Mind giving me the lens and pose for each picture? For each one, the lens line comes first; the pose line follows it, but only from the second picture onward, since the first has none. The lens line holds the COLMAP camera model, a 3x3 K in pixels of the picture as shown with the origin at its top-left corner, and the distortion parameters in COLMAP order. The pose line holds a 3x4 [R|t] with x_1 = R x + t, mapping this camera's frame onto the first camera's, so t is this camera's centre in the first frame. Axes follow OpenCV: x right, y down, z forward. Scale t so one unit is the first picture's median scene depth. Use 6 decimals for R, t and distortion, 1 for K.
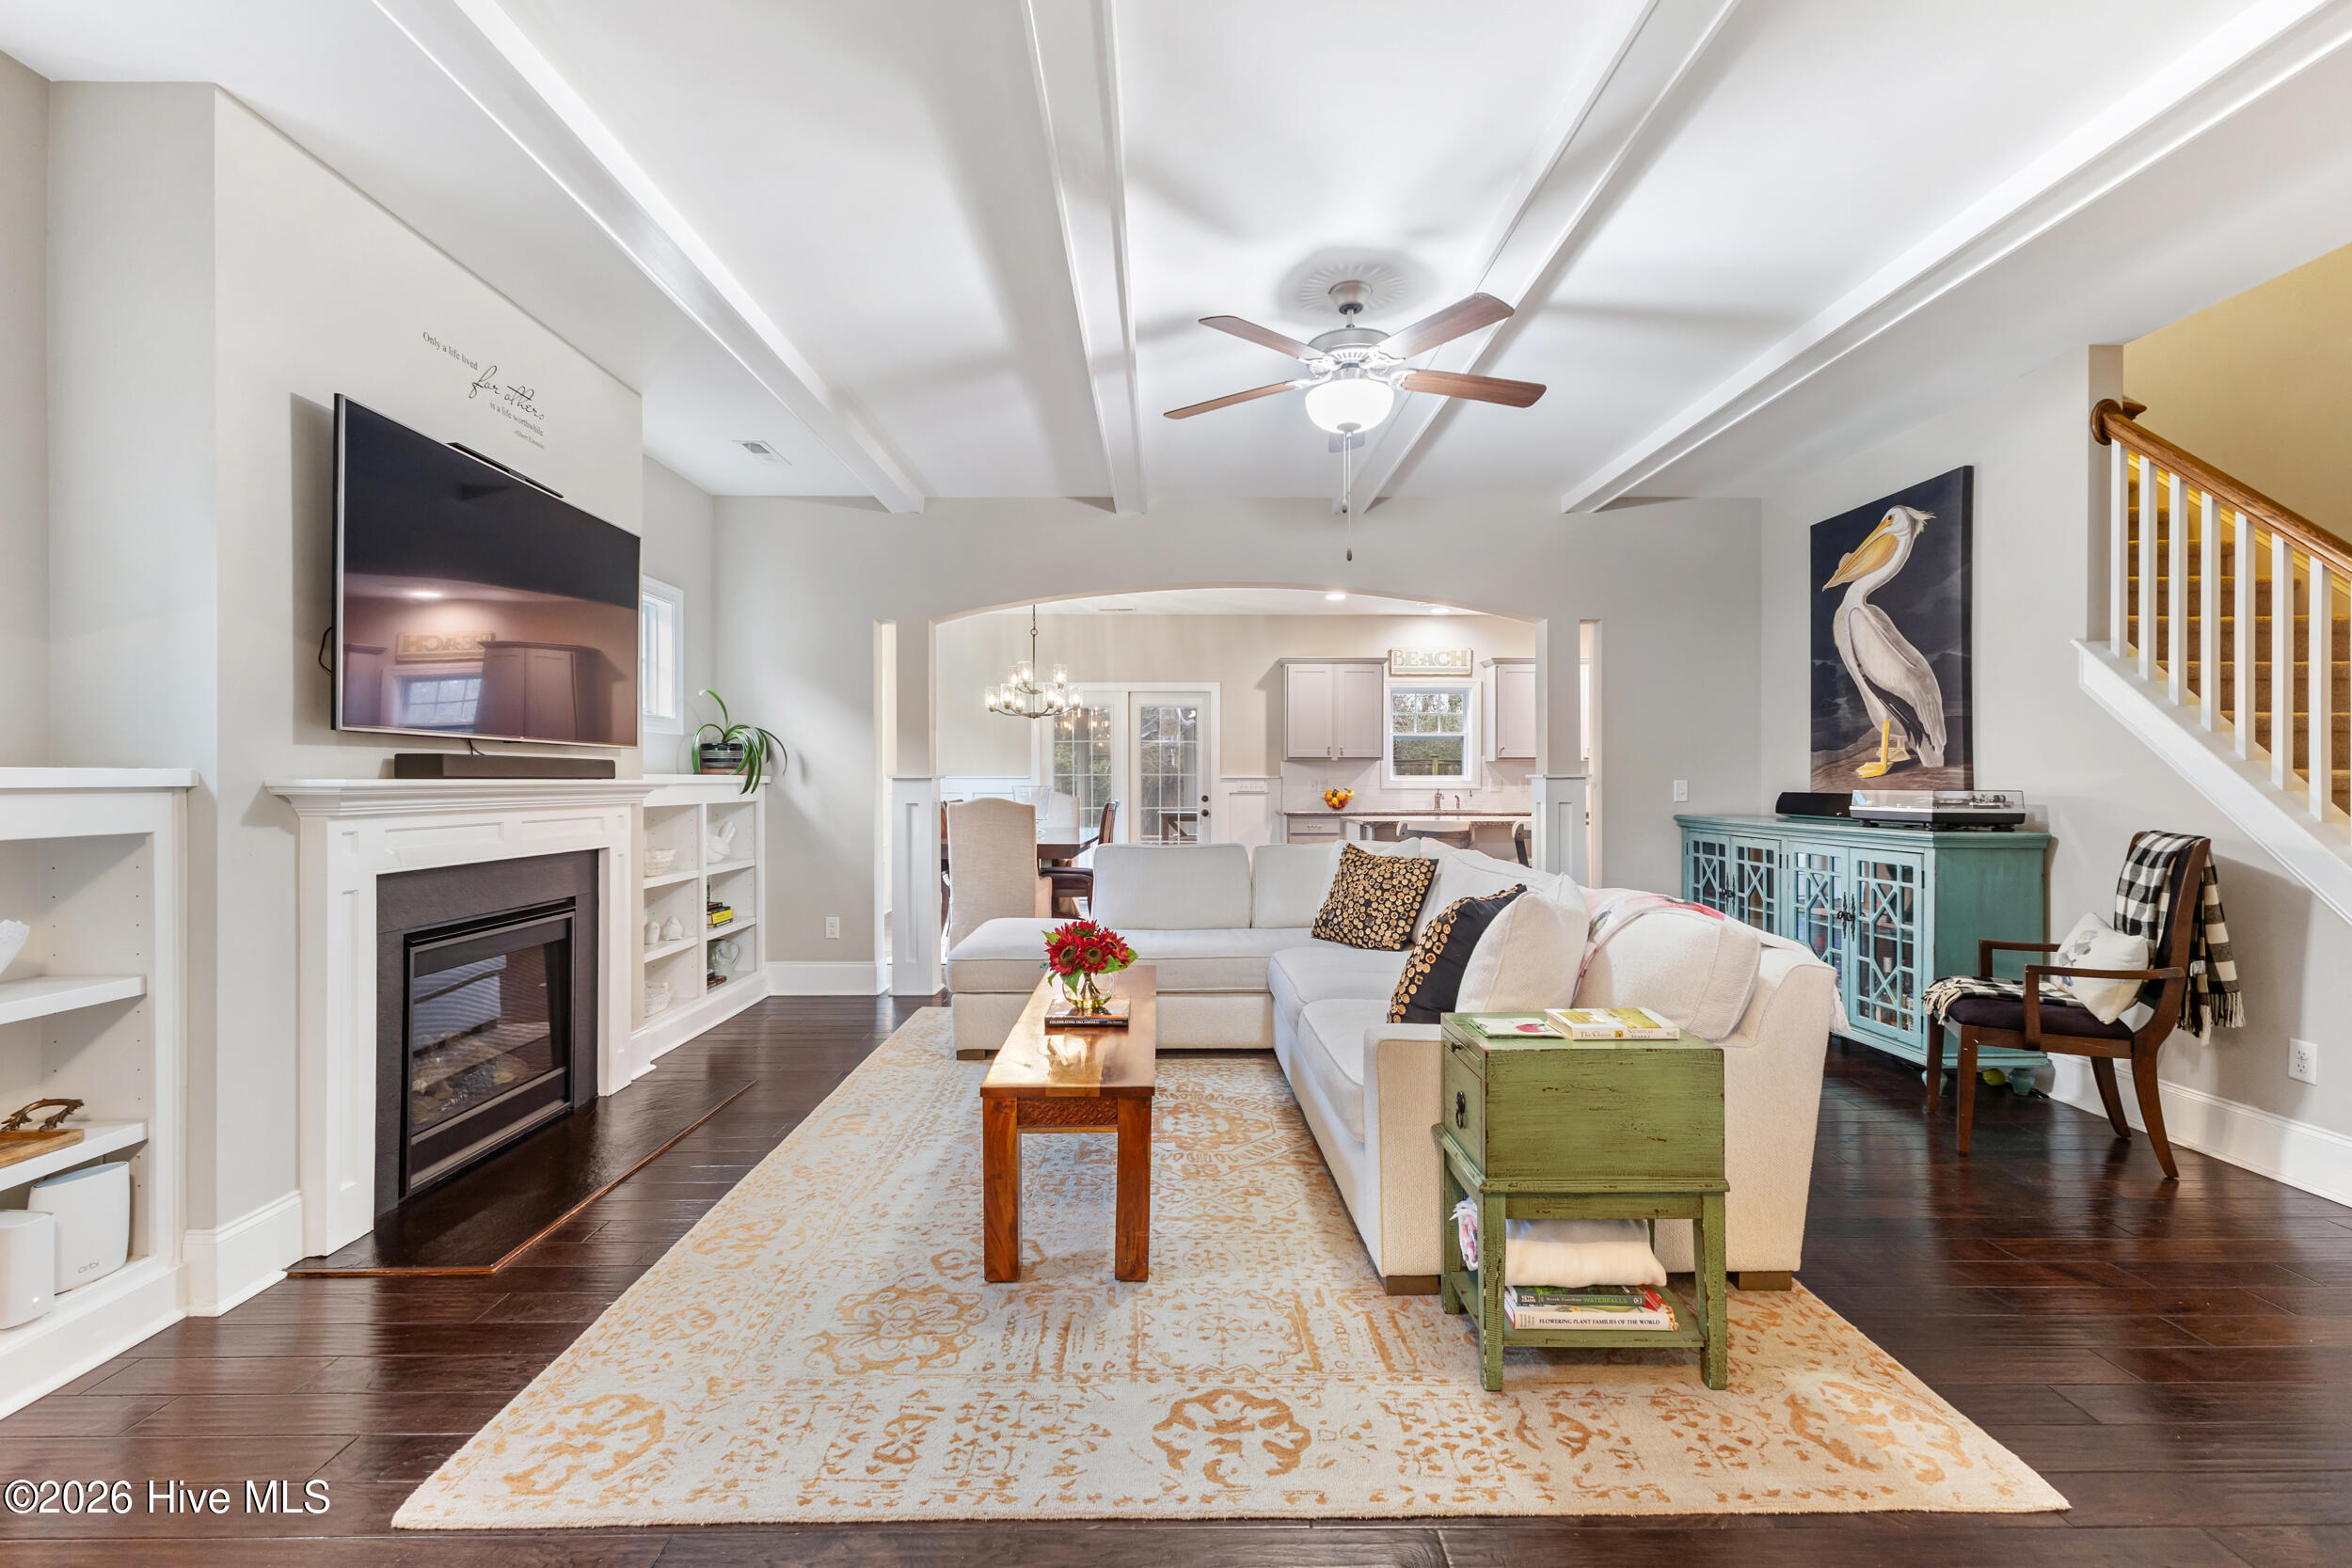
lens RADIAL K [[1012.6, 0, 1173.2], [0, 1012.6, 781.8], [0, 0, 1]] dist [0.010577, -0.001165]
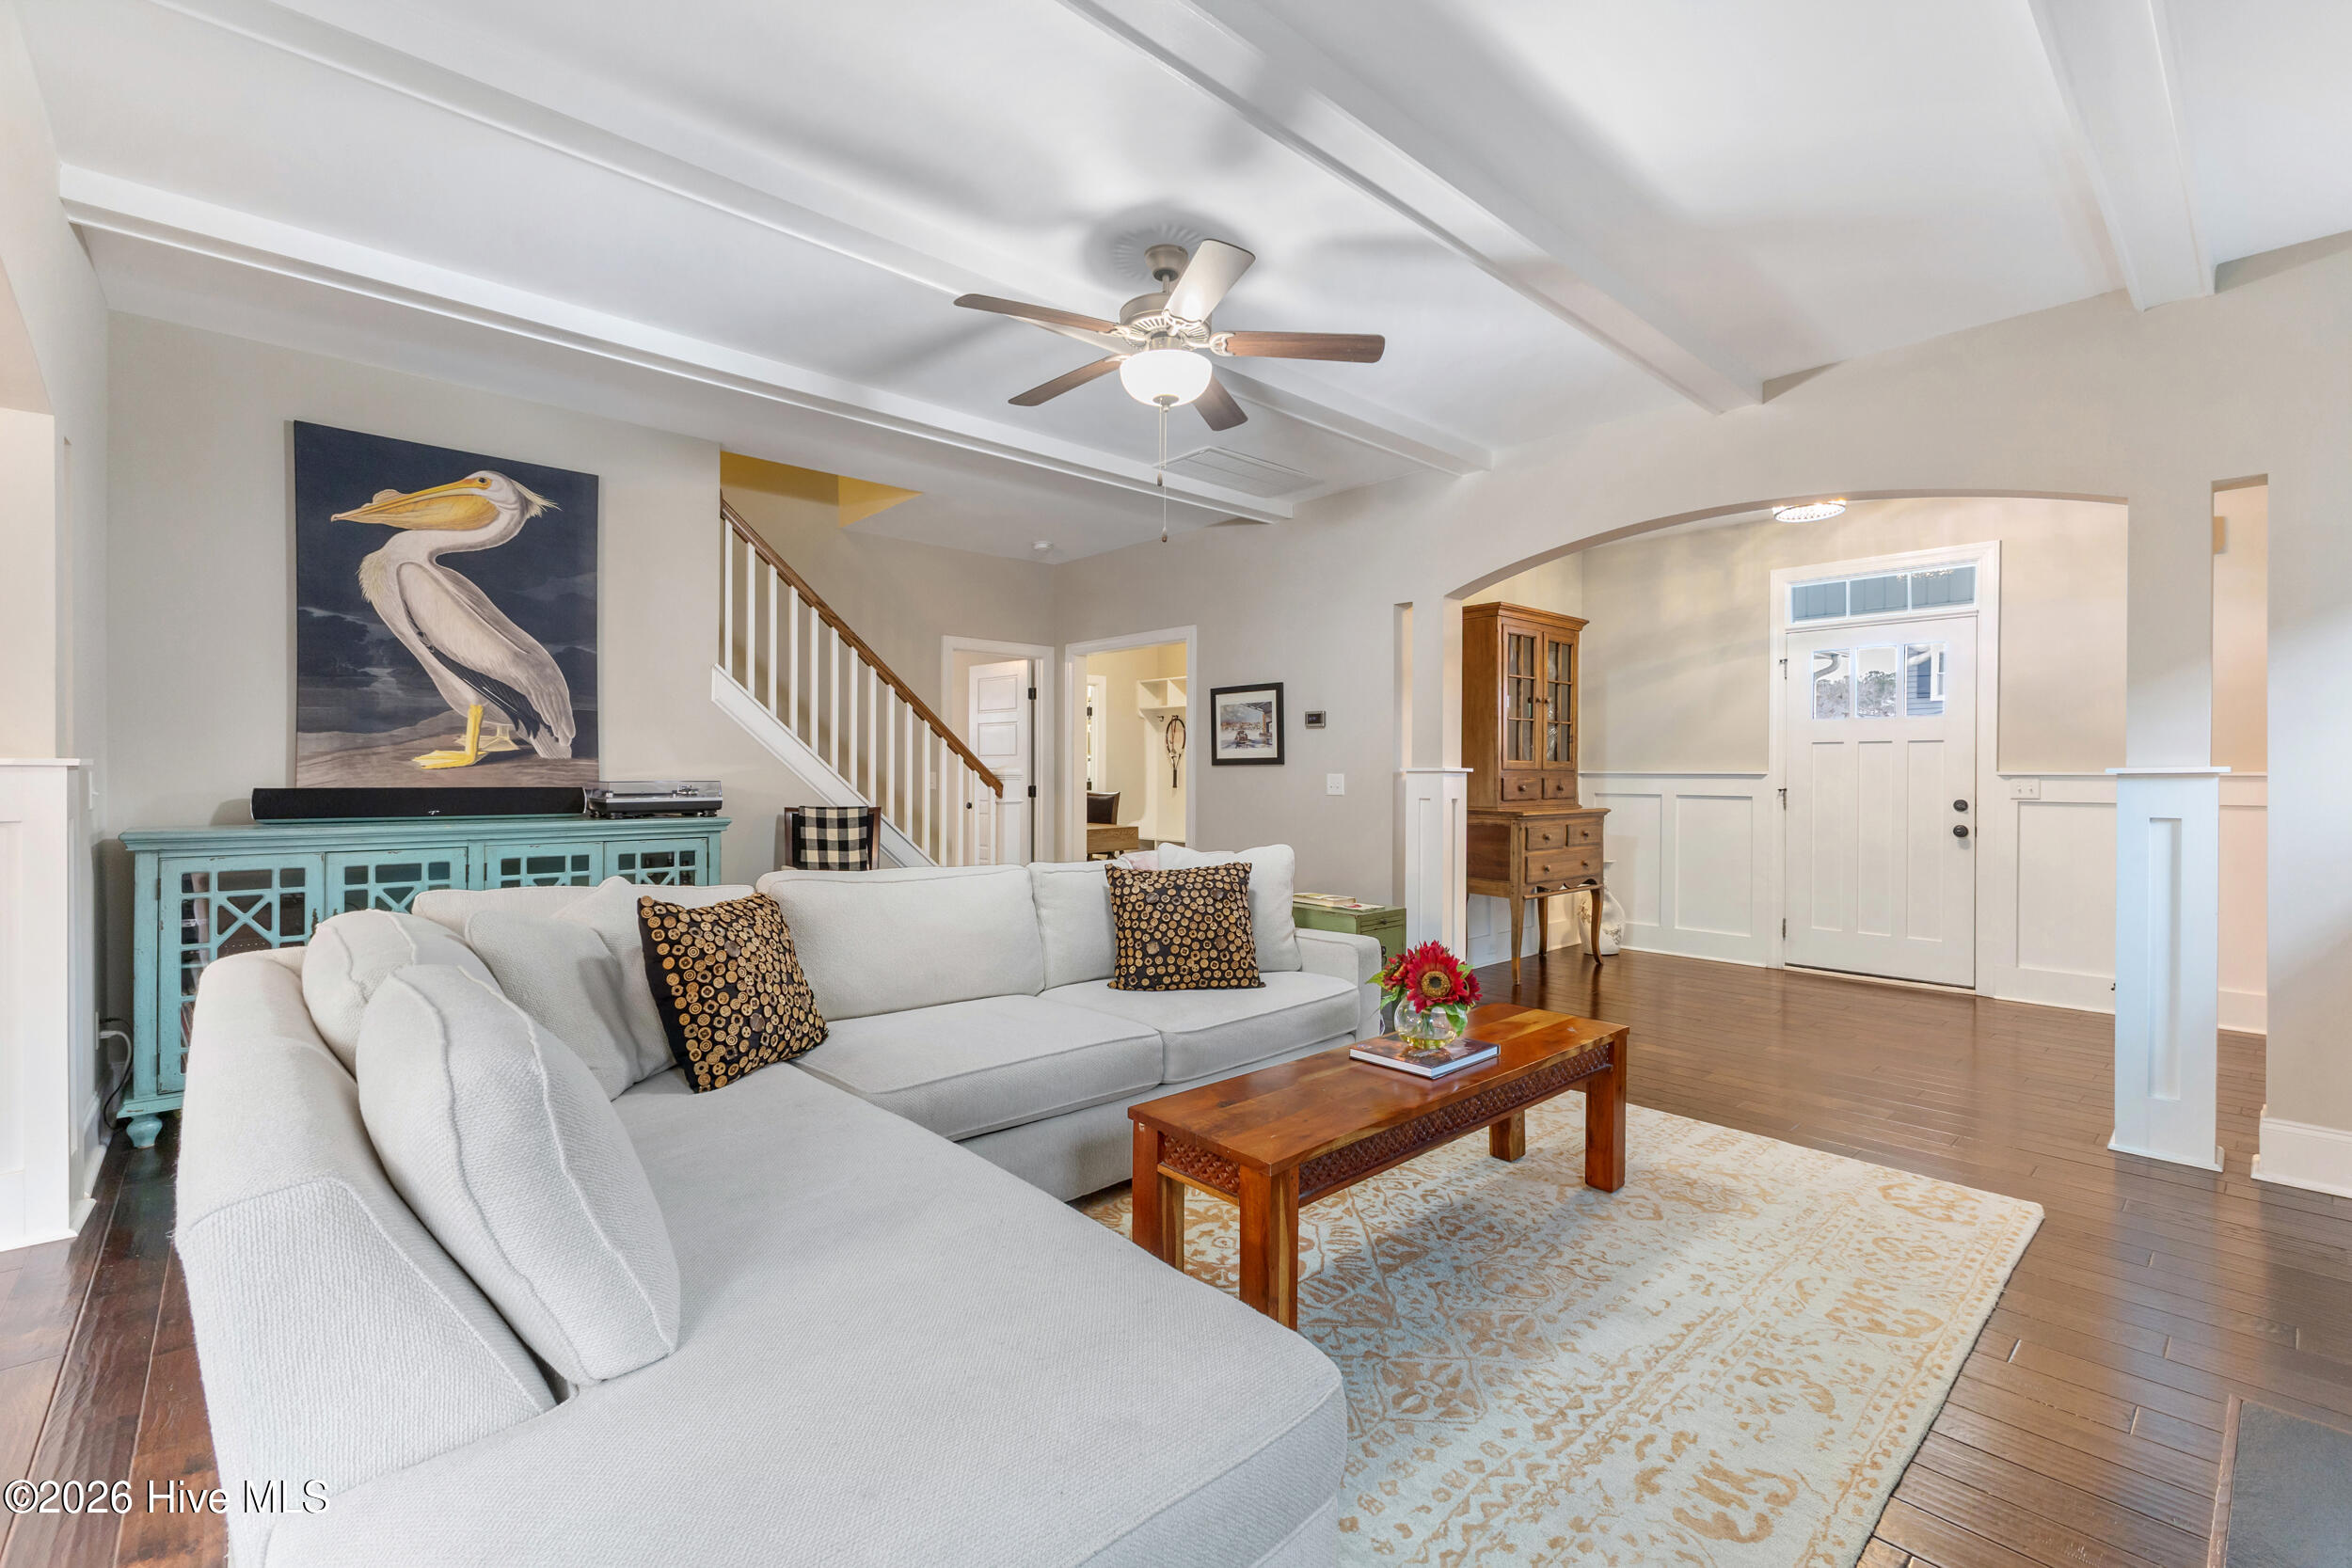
lens RADIAL K [[1012.6, 0, 1177.1], [0, 1012.6, 779.9], [0, 0, 1]] dist [0.010577, -0.001165]
pose [[-0.667326, -0.008282, 0.744719, -0.453233], [-0.002564, 0.999958, 0.008822, -0.004528], [-0.744761, 0.003978, -0.667319, 1.368203]]
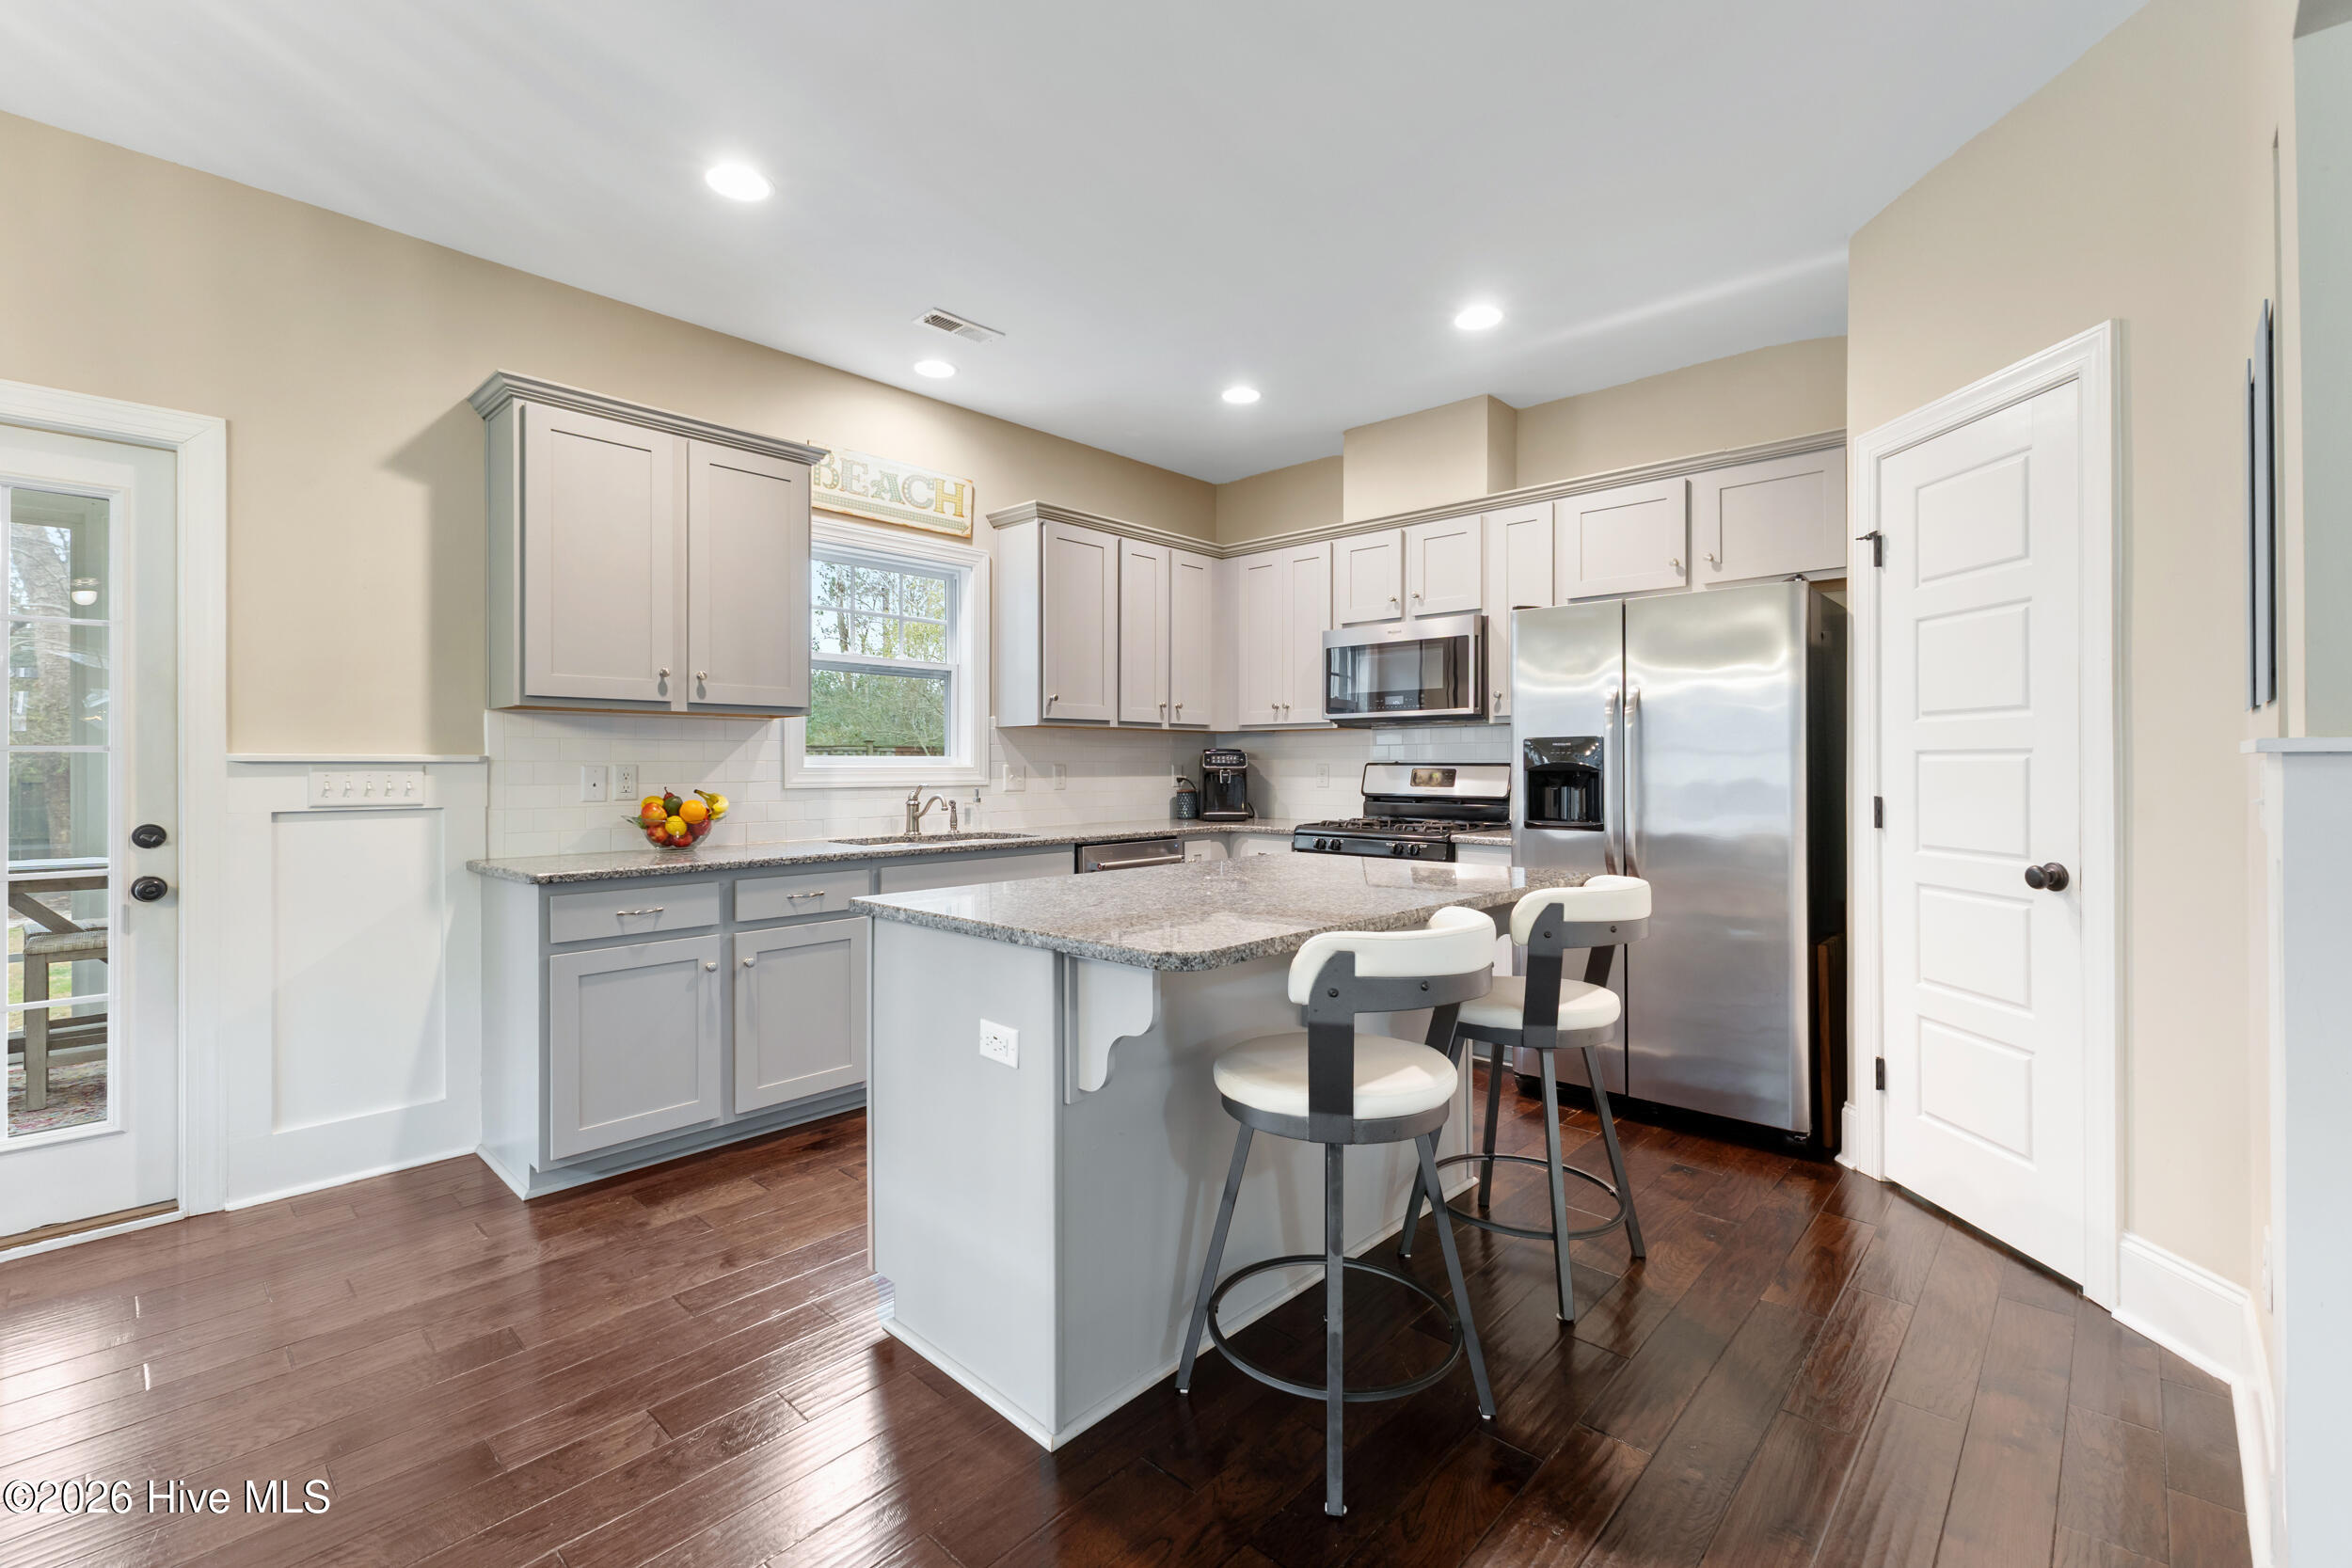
lens RADIAL K [[1012.6, 0, 1169.8], [0, 1012.6, 767.1], [0, 0, 1]] dist [0.010577, -0.001165]
pose [[0.692420, -0.002402, 0.721491, 0.058633], [0.003475, 0.999994, -0.000006, -0.002975], [-0.721486, 0.002511, 0.692424, 1.554636]]
